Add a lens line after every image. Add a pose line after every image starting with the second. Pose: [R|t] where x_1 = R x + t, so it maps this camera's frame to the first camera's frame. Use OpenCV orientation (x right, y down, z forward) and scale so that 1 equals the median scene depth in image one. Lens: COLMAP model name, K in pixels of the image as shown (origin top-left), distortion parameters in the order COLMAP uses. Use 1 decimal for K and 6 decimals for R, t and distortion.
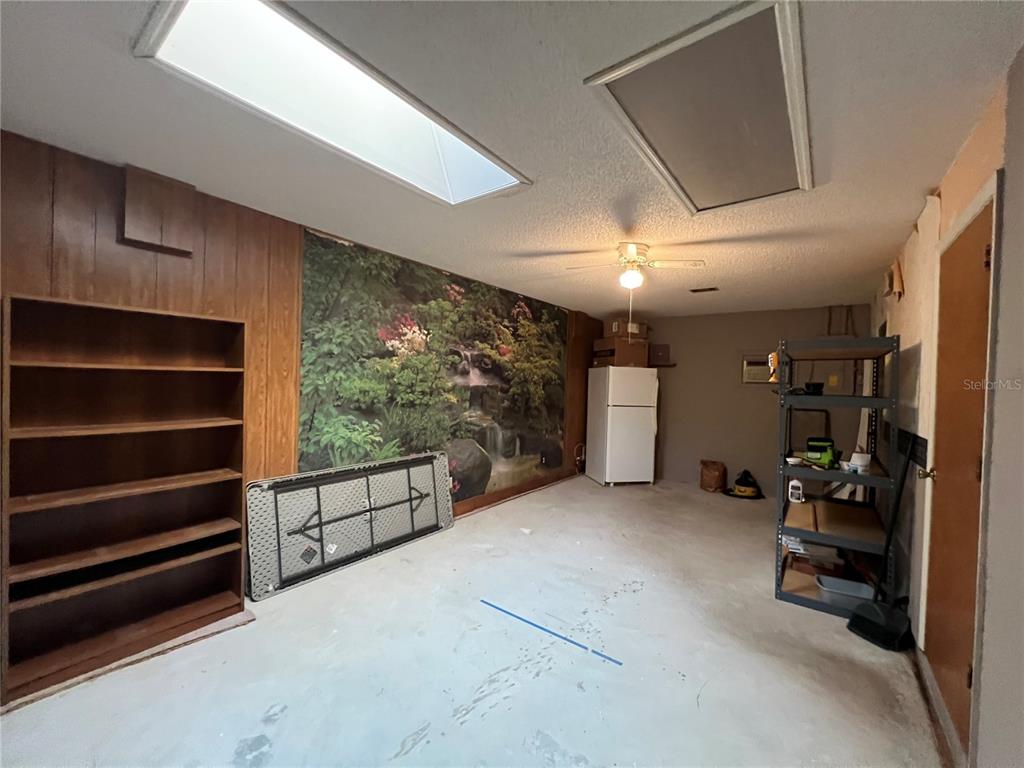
lens RADIAL K [[406.6, 0, 512.0], [0, 406.6, 384.0], [0, 0, 1]] dist [0.000231, 0.000226]
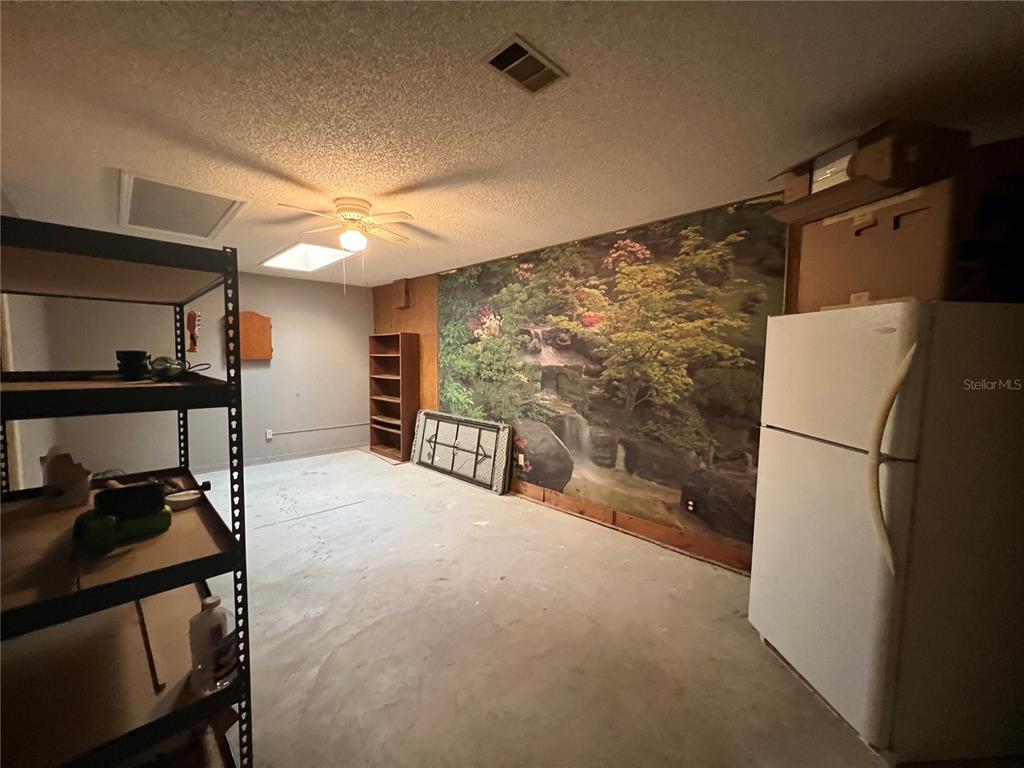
lens RADIAL K [[406.6, 0, 512.0], [0, 406.6, 384.0], [0, 0, 1]] dist [0.000231, 0.000226]
pose [[-0.131666, 0.042413, -0.990386, 0.855082], [-0.019750, 0.998774, 0.045398, 0.005897], [0.991097, 0.025538, -0.130667, 1.099045]]
